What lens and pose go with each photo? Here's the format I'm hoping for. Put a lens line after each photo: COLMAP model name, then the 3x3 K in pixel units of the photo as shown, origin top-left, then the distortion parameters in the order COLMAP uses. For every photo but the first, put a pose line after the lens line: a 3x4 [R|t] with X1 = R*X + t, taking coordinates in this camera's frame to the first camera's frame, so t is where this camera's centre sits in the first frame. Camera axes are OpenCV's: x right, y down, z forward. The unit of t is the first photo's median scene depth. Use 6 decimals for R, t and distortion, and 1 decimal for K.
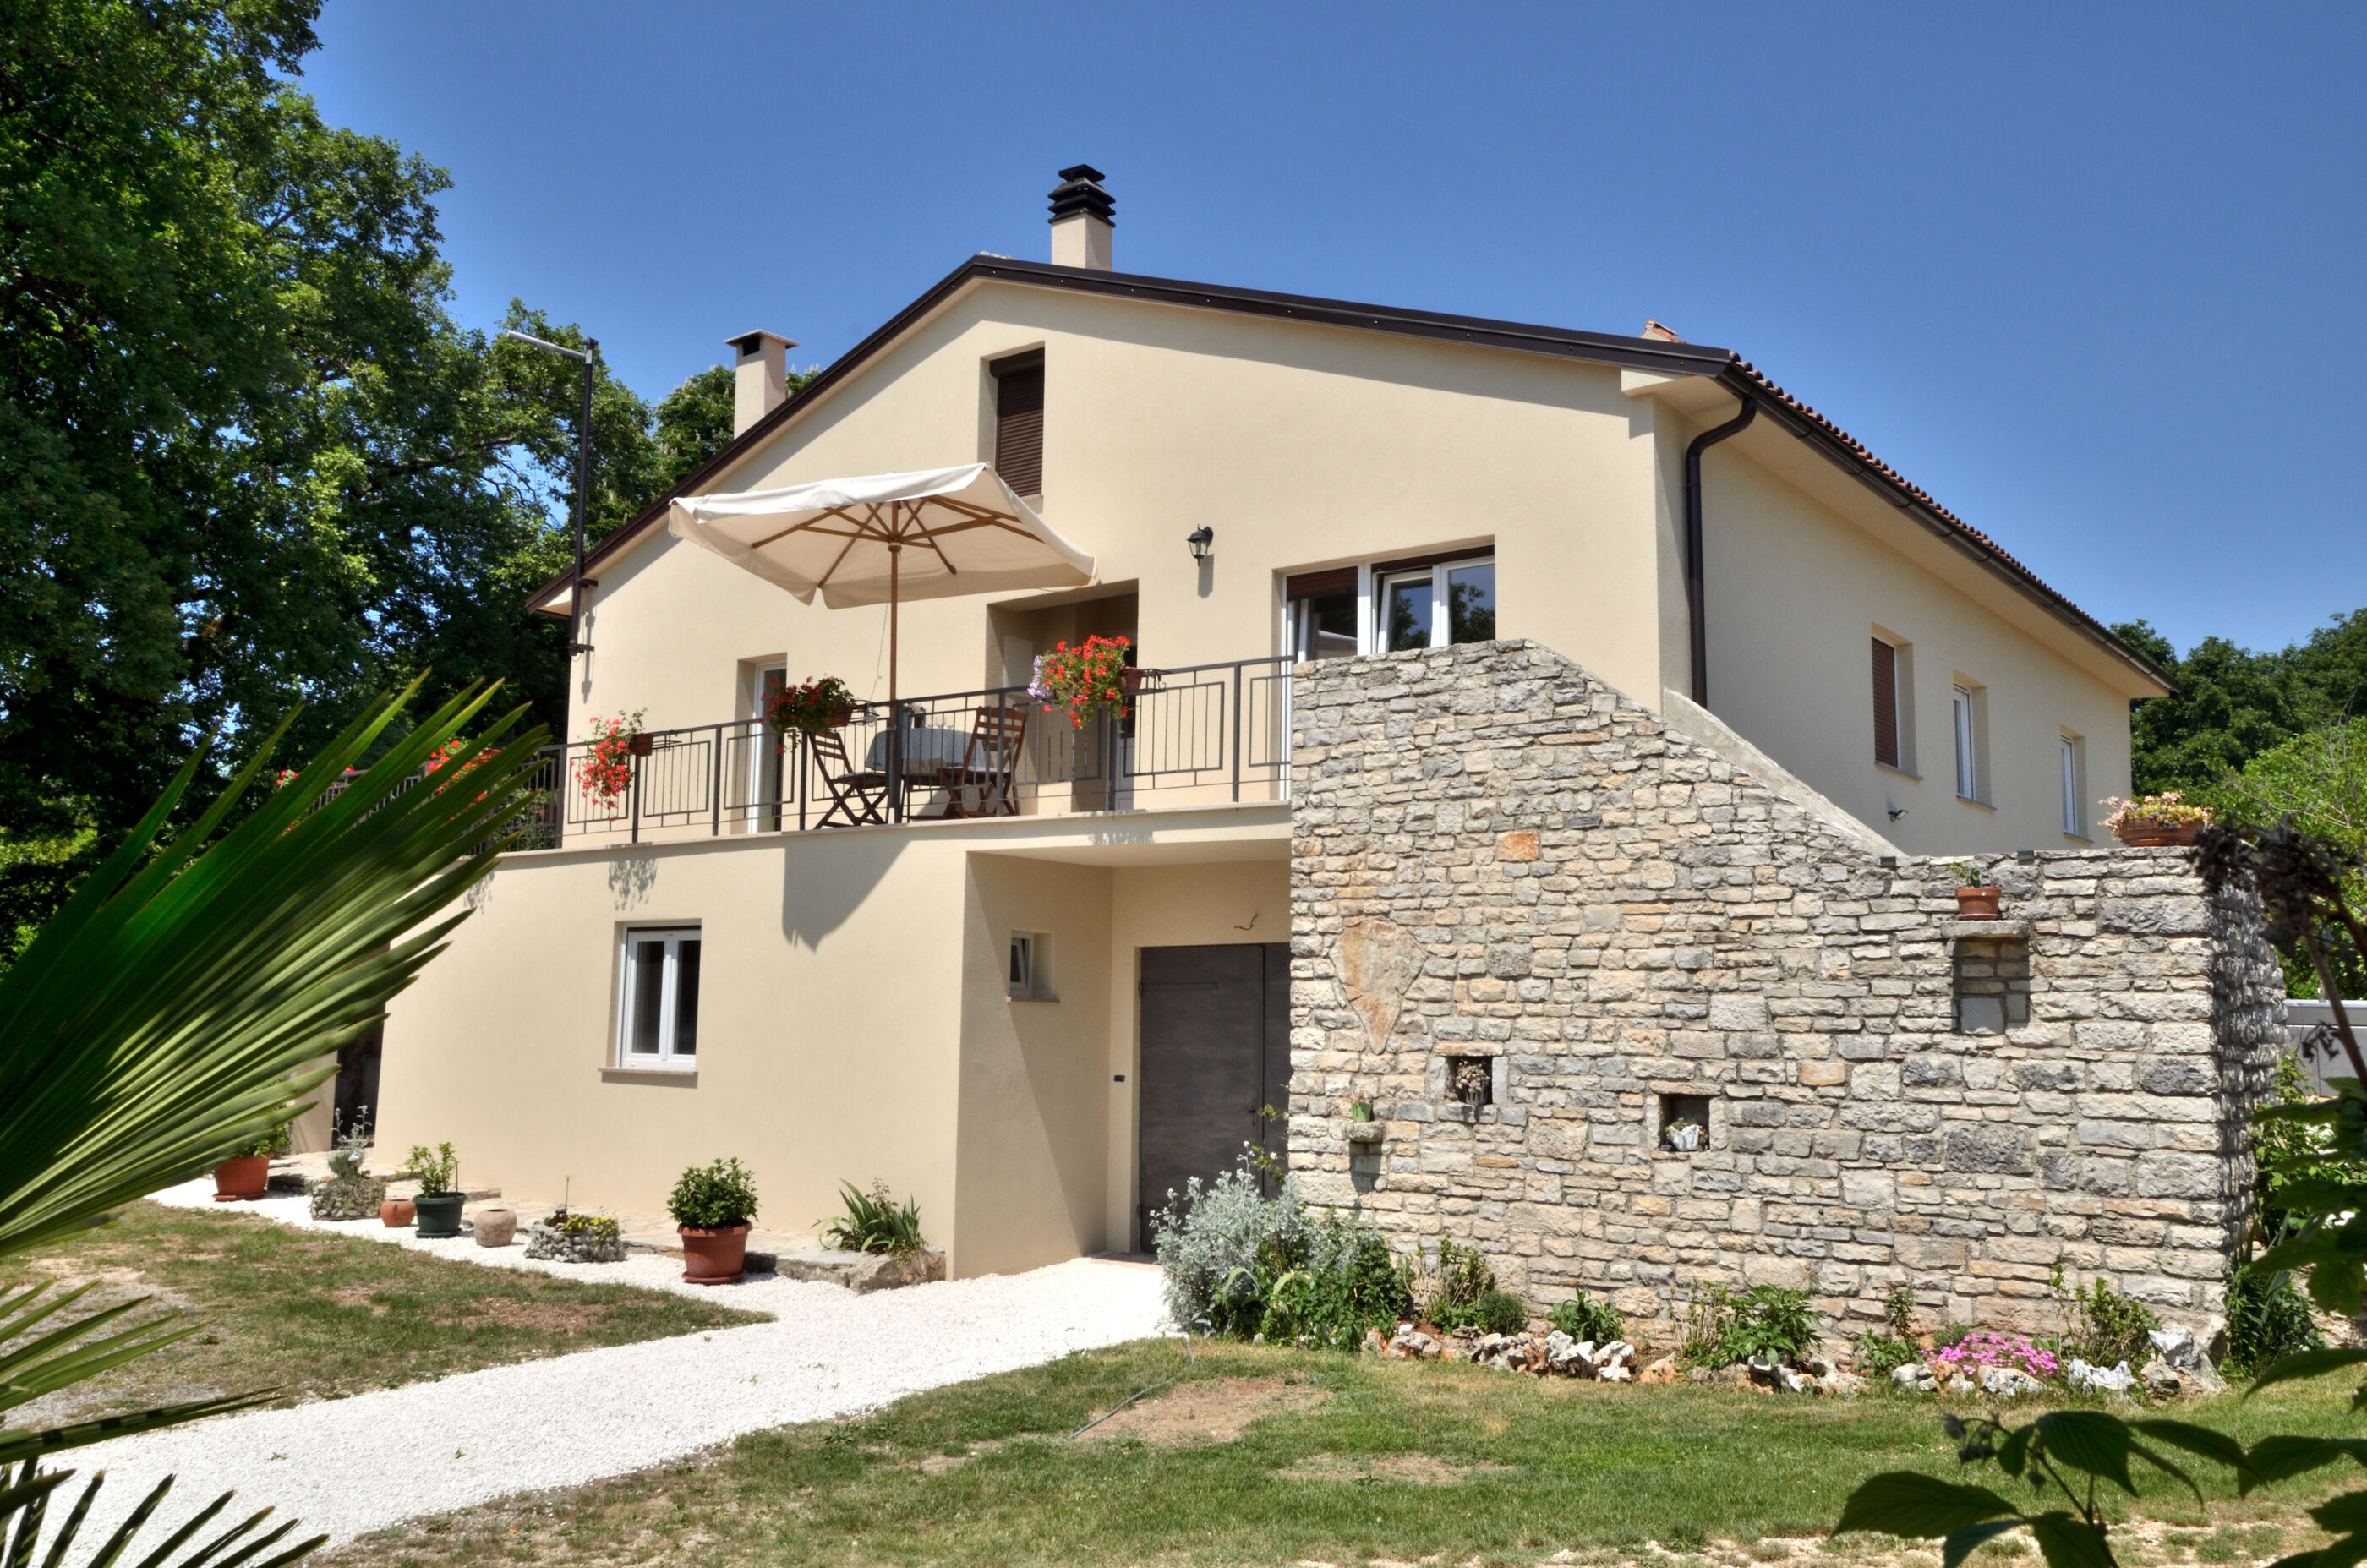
lens RADIAL K [[1920.3, 0, 1201.3], [0, 1920.3, 778.2], [0, 0, 1]] dist [-0.008132, 0.051901]
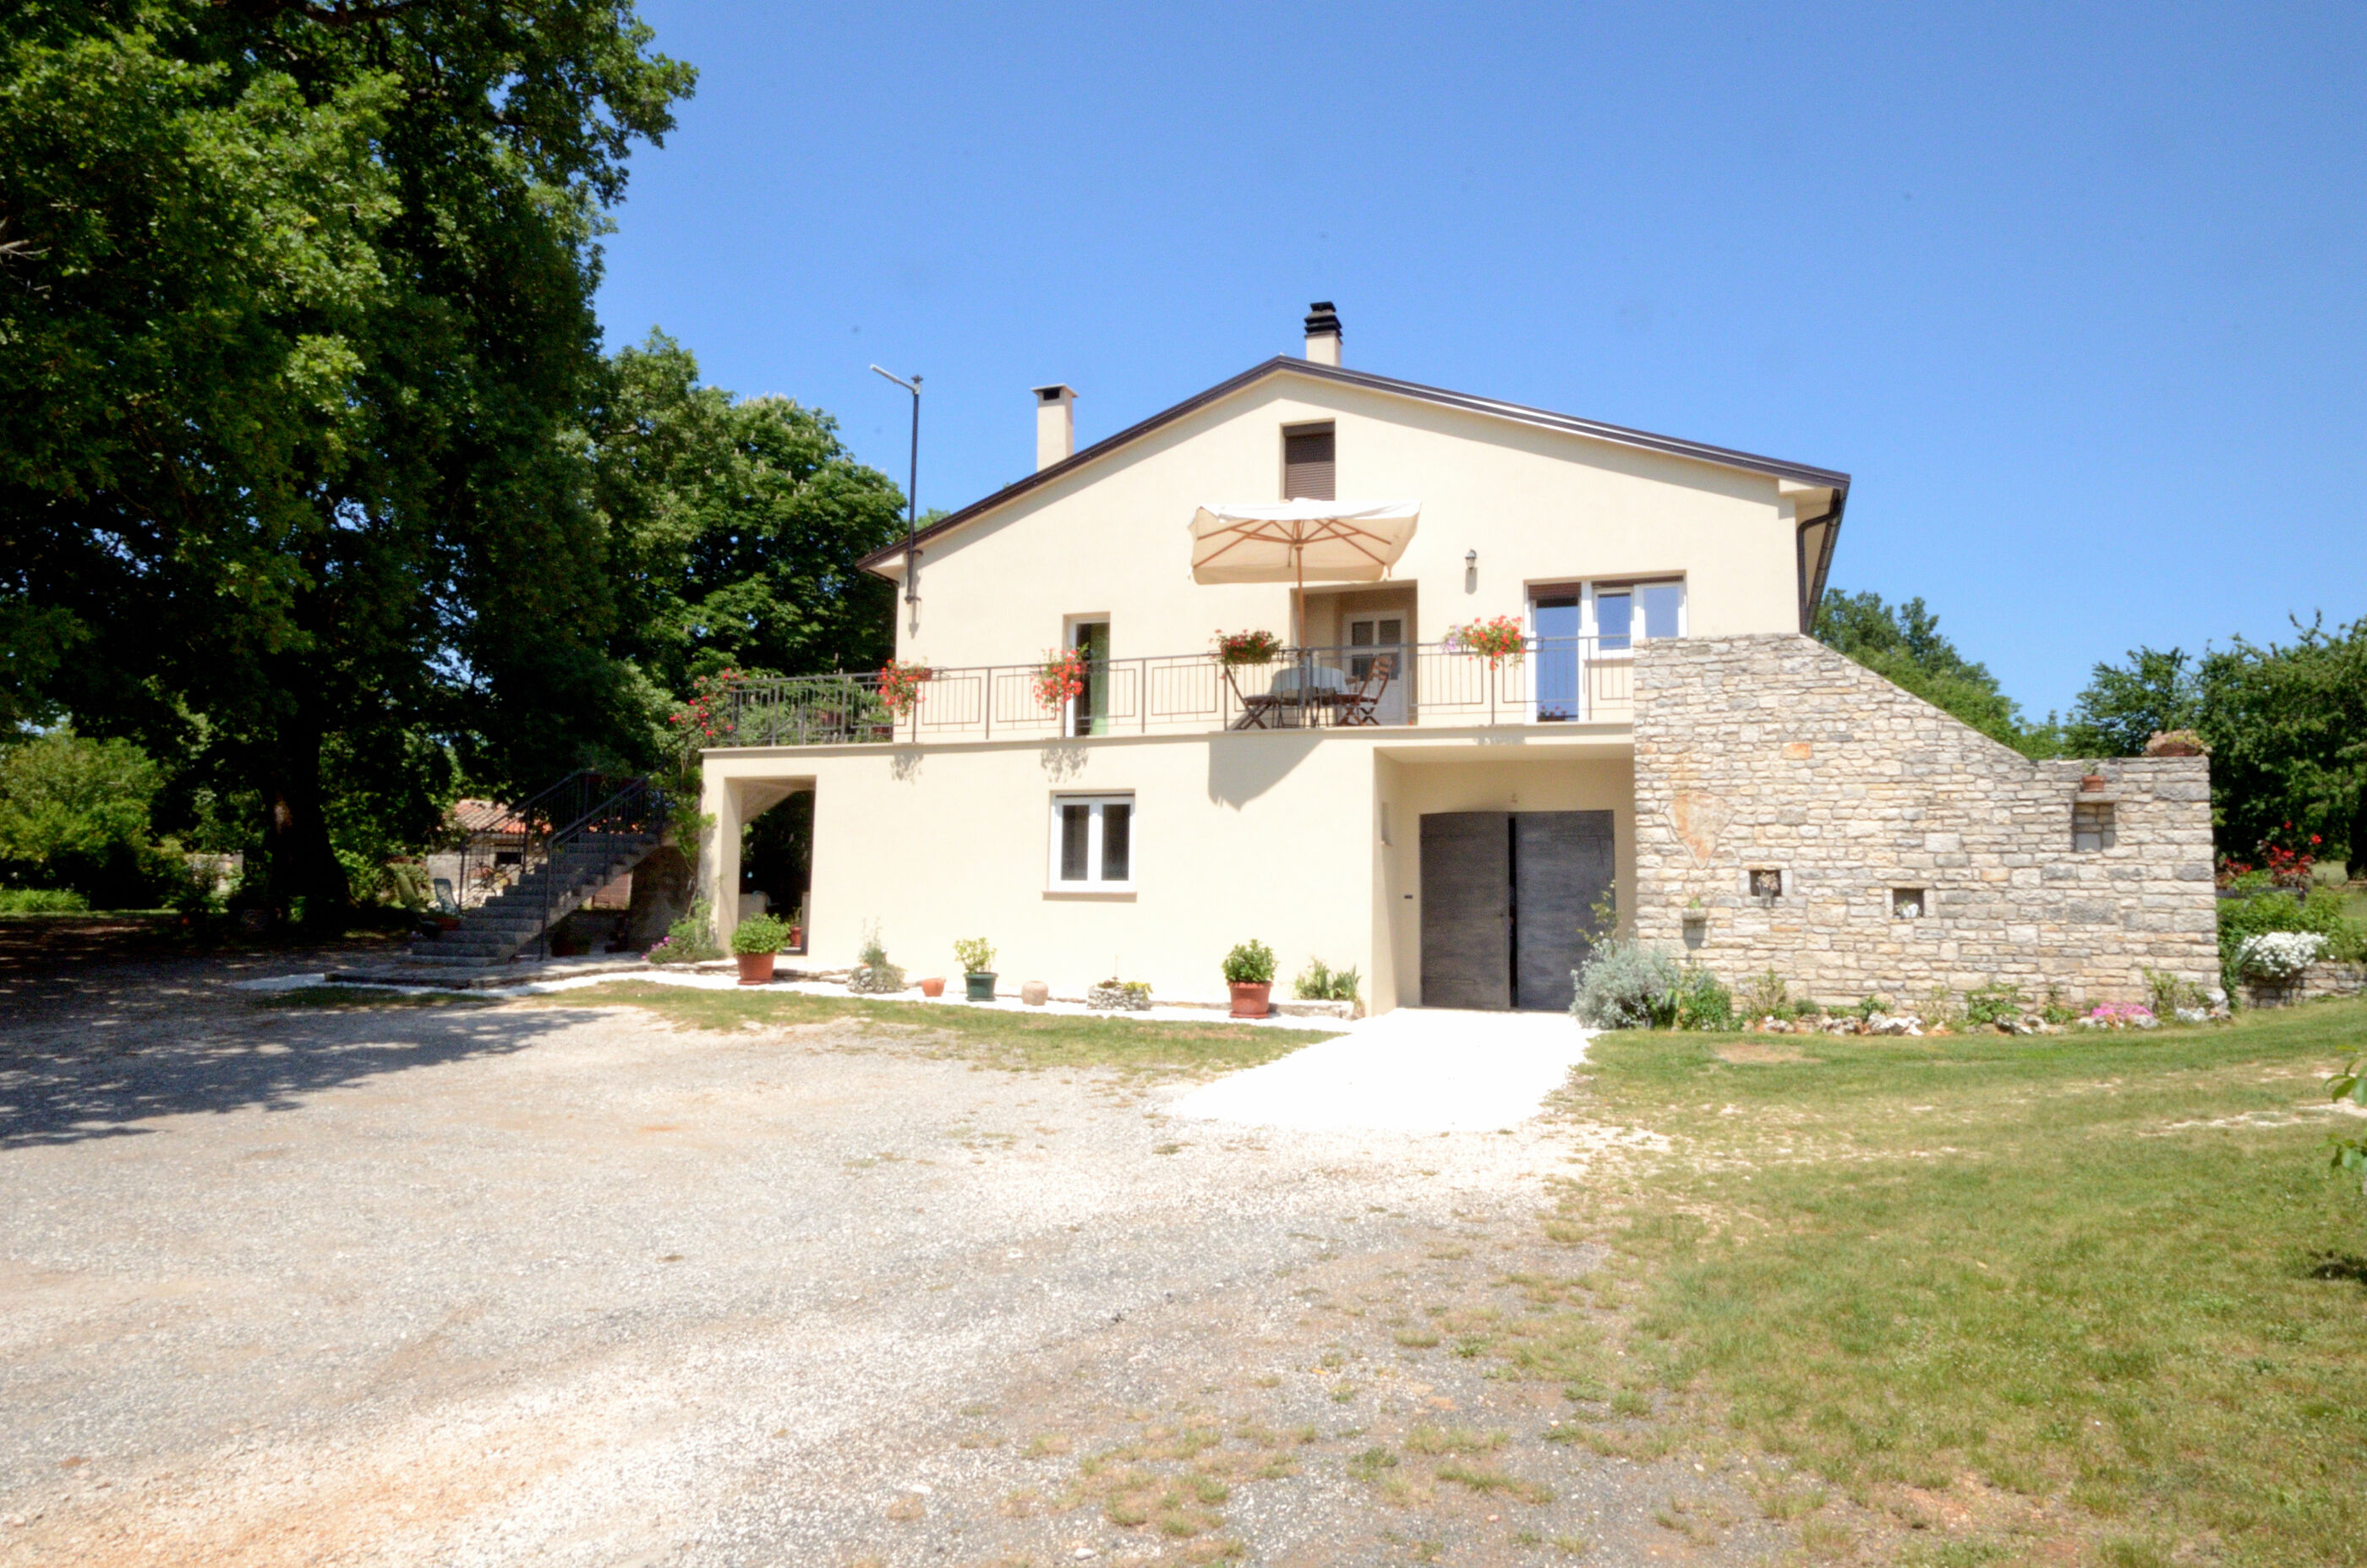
lens RADIAL K [[1424.3, 0, 1202.1], [0, 1424.3, 778.3], [0, 0, 1]] dist [-0.017340, 0.014669]
pose [[0.957943, 0.030001, 0.285387, -0.728166], [-0.038889, 0.998917, 0.025527, 0.048775], [-0.284312, -0.035552, 0.958072, -0.091598]]
